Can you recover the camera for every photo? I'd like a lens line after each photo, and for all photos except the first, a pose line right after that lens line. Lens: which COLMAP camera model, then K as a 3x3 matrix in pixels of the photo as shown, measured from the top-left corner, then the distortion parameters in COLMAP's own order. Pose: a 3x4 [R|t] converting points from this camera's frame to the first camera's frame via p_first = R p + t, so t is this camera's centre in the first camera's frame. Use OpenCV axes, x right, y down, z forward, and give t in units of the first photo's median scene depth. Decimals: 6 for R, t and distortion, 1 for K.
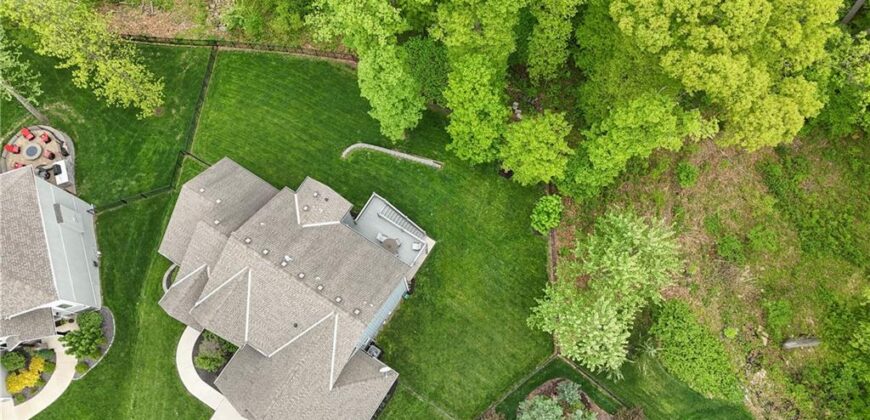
lens RADIAL K [[641.1, 0, 438.4], [0, 641.1, 213.1], [0, 0, 1]] dist [0.060888, -0.040533]
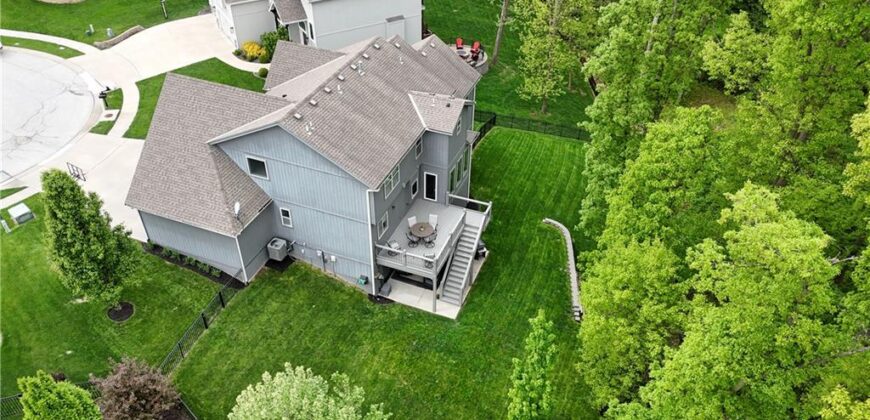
lens RADIAL K [[641.1, 0, 432.2], [0, 641.1, 210.5], [0, 0, 1]] dist [0.060888, -0.040533]
pose [[0.188897, 0.622645, -0.759362, 0.421780], [-0.948660, 0.315481, 0.022695, 0.017325], [0.253695, 0.716090, 0.650272, 0.492003]]
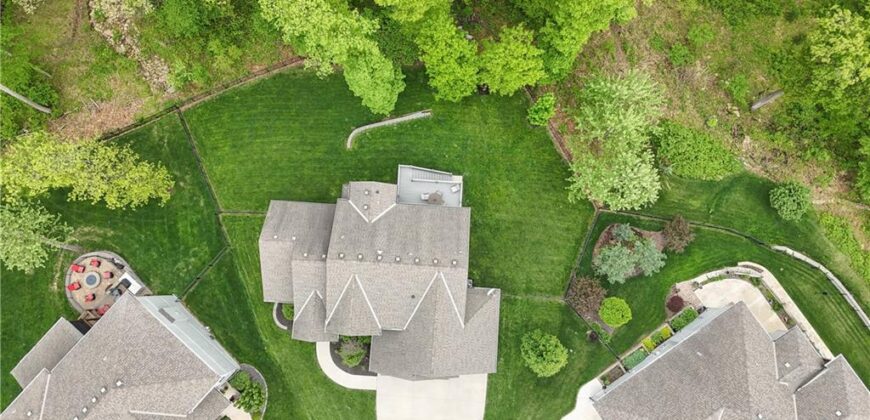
lens RADIAL K [[641.1, 0, 438.7], [0, 641.1, 214.1], [0, 0, 1]] dist [0.060888, -0.040533]
pose [[0.874159, -0.483002, 0.050543, -0.132230], [0.468761, 0.866396, 0.172106, -0.112705], [-0.126918, -0.126756, 0.983781, -0.125176]]
